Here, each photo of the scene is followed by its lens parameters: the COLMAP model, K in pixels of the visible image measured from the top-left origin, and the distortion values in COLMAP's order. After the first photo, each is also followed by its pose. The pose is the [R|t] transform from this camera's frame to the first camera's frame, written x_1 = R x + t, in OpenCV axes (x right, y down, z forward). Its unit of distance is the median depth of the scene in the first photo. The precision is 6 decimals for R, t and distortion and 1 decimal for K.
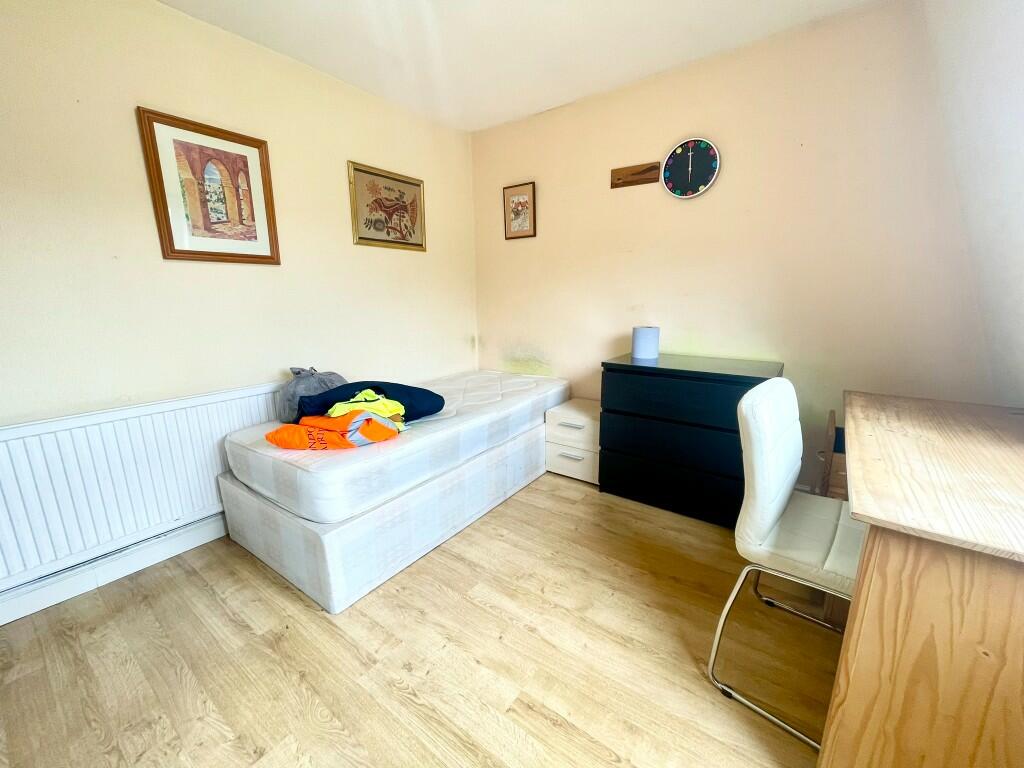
lens RADIAL K [[407.4, 0, 508.7], [0, 407.4, 382.7], [0, 0, 1]] dist [-0.011160, -0.000124]
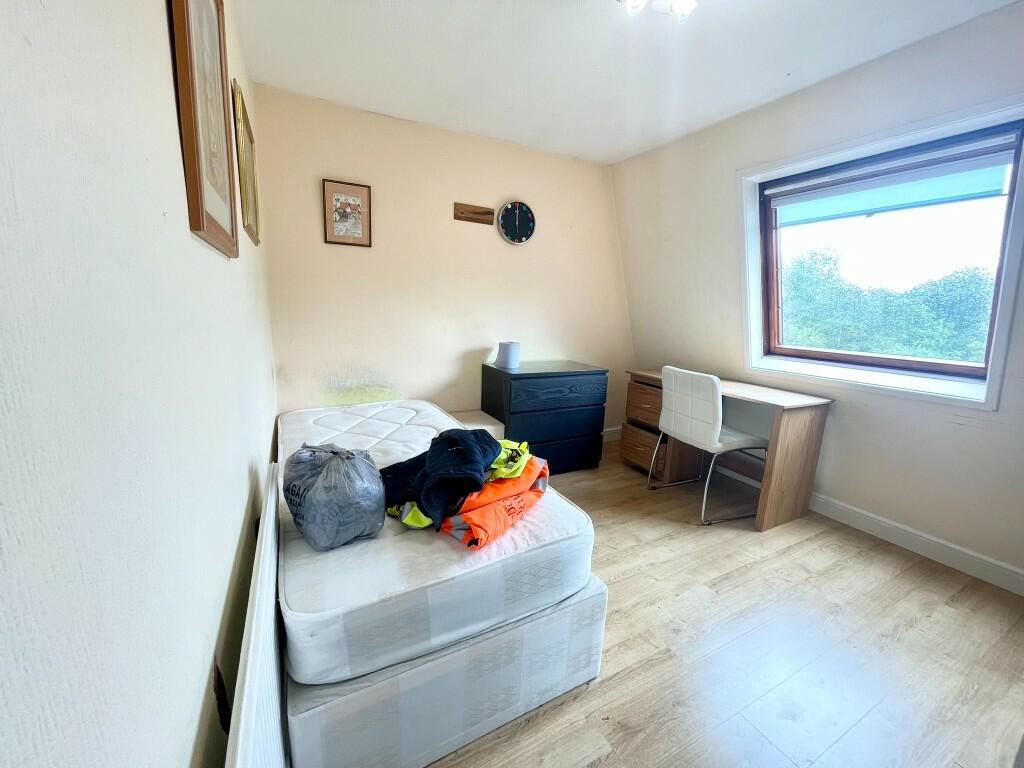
lens RADIAL K [[407.4, 0, 512.4], [0, 407.4, 384.3], [0, 0, 1]] dist [-0.011160, -0.000124]
pose [[0.440187, -0.146075, 0.885945, -0.824501], [0.151476, 0.984618, 0.087083, -0.125049], [-0.885037, 0.095866, 0.455542, 0.460162]]
